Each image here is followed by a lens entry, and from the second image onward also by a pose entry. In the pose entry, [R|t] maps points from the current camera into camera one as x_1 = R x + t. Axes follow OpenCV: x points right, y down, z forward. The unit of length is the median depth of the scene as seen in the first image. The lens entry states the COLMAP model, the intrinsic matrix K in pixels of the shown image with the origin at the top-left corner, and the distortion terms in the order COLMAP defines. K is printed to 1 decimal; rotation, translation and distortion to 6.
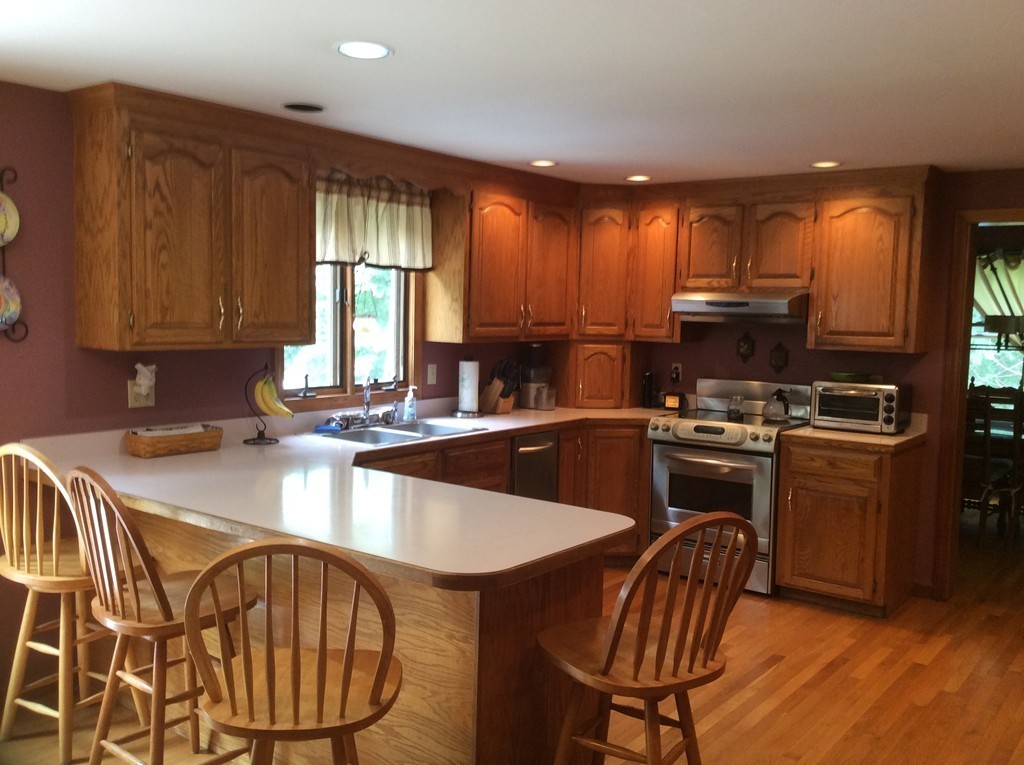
lens RADIAL K [[952.8, 0, 512.0], [0, 952.8, 382.5], [0, 0, 1]] dist [-0.101404, 0.008753]
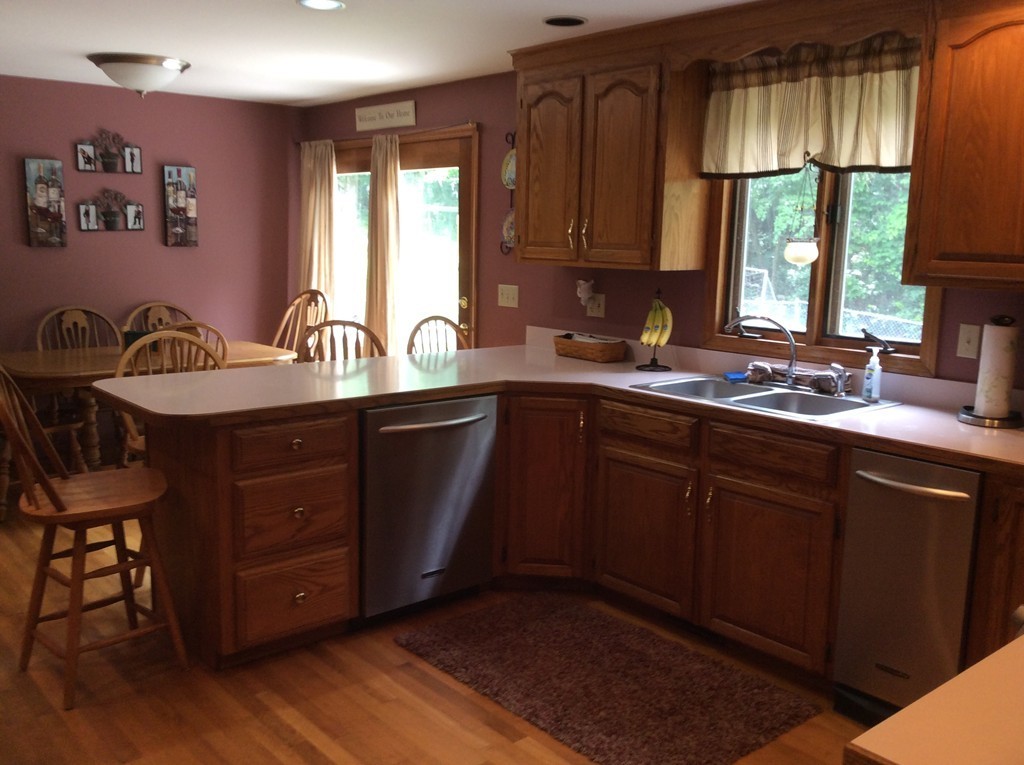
lens RADIAL K [[916.5, 0, 512.0], [0, 916.5, 382.5], [0, 0, 1]] dist [0.016038, 0.012640]
pose [[-0.217836, 0.127525, -0.967618, 0.797841], [-0.099596, 0.983347, 0.152019, -0.061930], [0.970890, 0.129486, -0.201507, 1.220724]]
